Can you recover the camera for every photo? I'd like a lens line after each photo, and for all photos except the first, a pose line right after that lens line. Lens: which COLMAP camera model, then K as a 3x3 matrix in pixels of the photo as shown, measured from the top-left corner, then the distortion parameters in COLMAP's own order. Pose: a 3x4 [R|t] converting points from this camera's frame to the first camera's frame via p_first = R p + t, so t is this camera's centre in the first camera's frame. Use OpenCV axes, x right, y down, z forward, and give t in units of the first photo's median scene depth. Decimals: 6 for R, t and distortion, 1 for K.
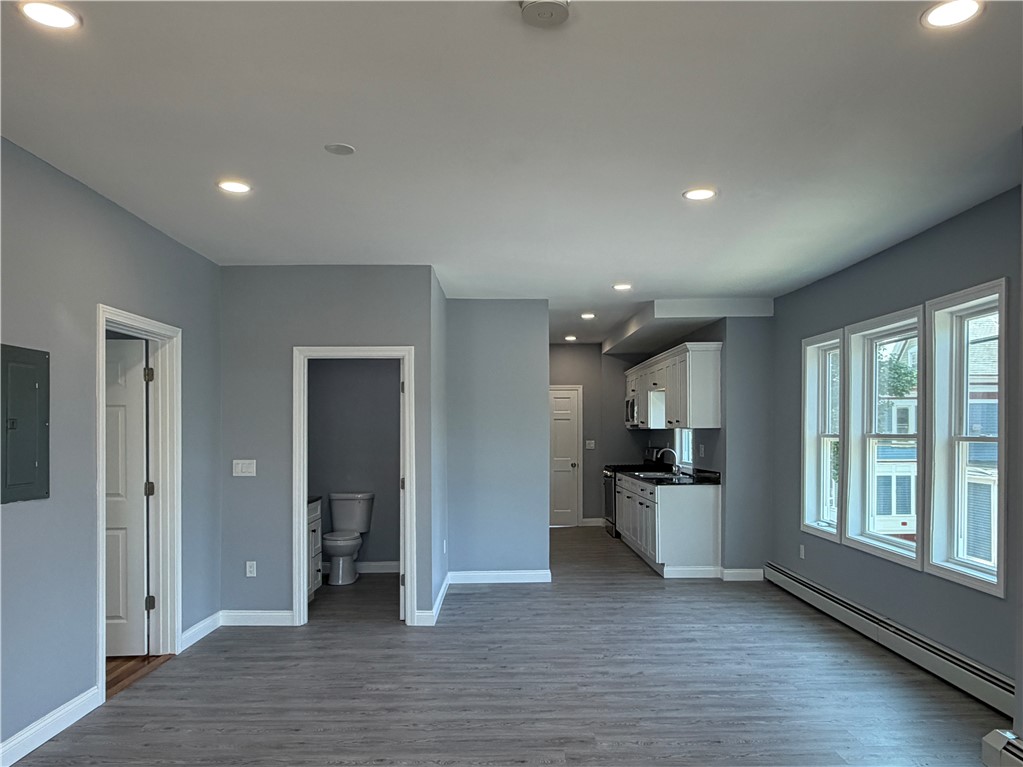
lens RADIAL K [[727.1, 0, 508.9], [0, 727.1, 439.7], [0, 0, 1]] dist [-0.000151, -0.003582]
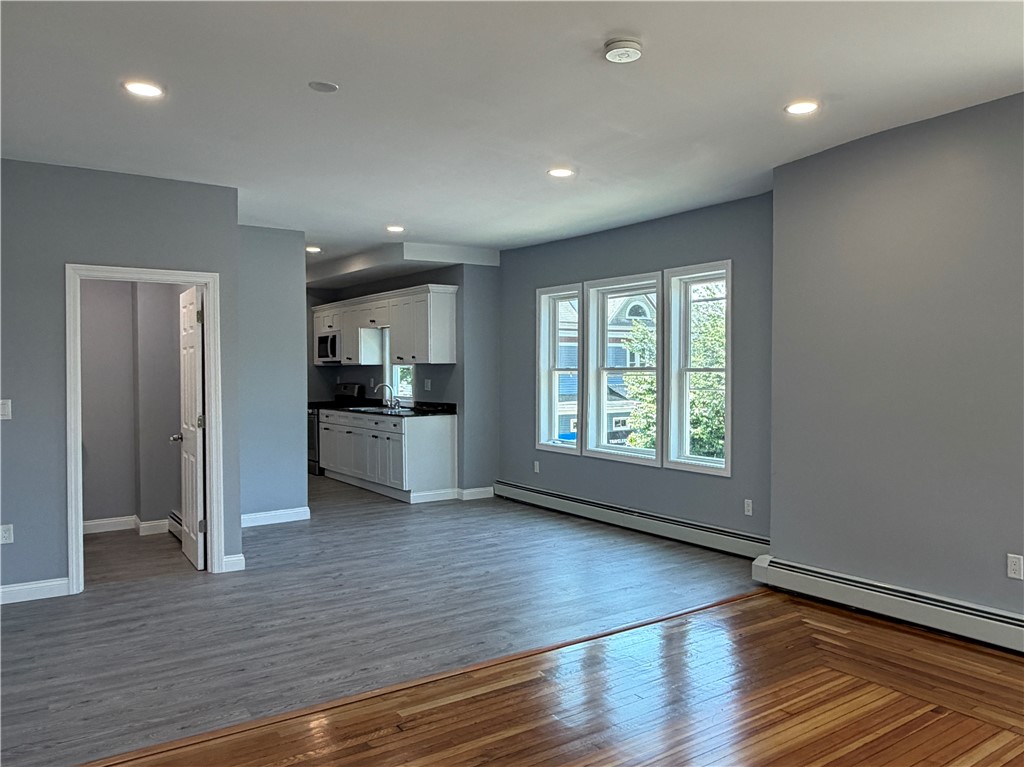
lens RADIAL K [[772.0, 0, 530.3], [0, 772.0, 388.0], [0, 0, 1]] dist [0.001939, 0.001570]
pose [[0.822652, -0.014249, 0.568367, -0.356662], [0.008548, 0.999883, 0.012695, 0.009230], [-0.568481, -0.005585, 0.822677, -0.039705]]
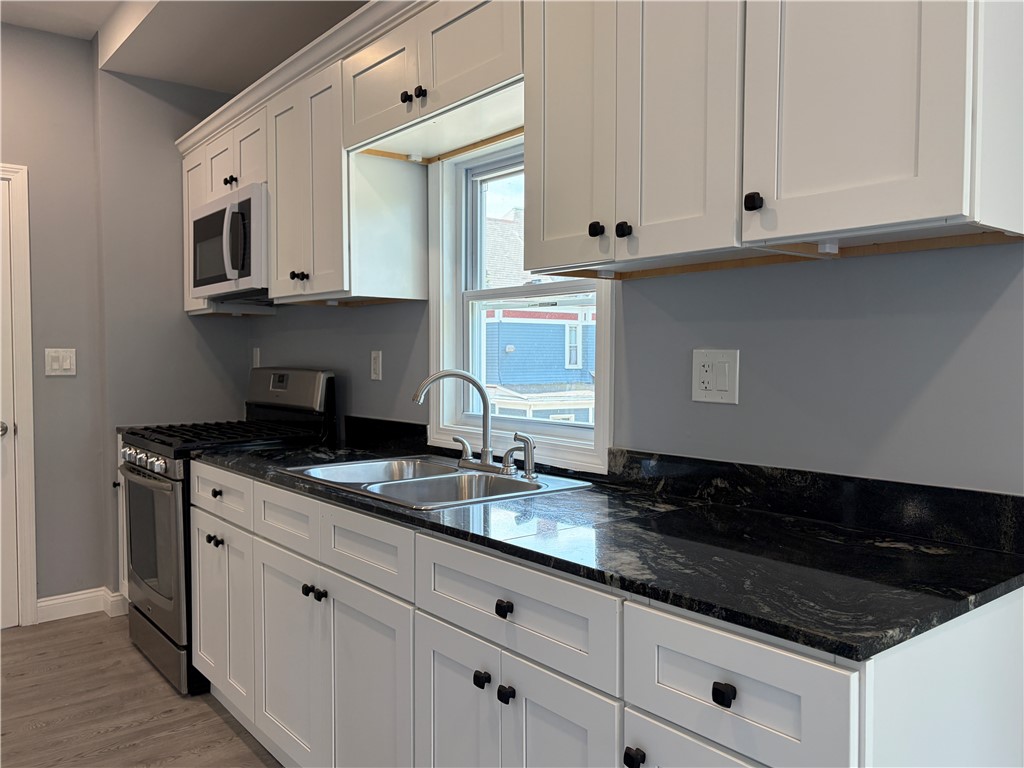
lens RADIAL K [[803.3, 0, 512.0], [0, 803.3, 384.0], [0, 0, 1]] dist [0.006564, 0.000796]
pose [[0.781553, -0.025126, 0.623332, 0.092073], [0.008299, 0.999519, 0.029885, 0.013969], [-0.623783, -0.018183, 0.781386, 1.162400]]
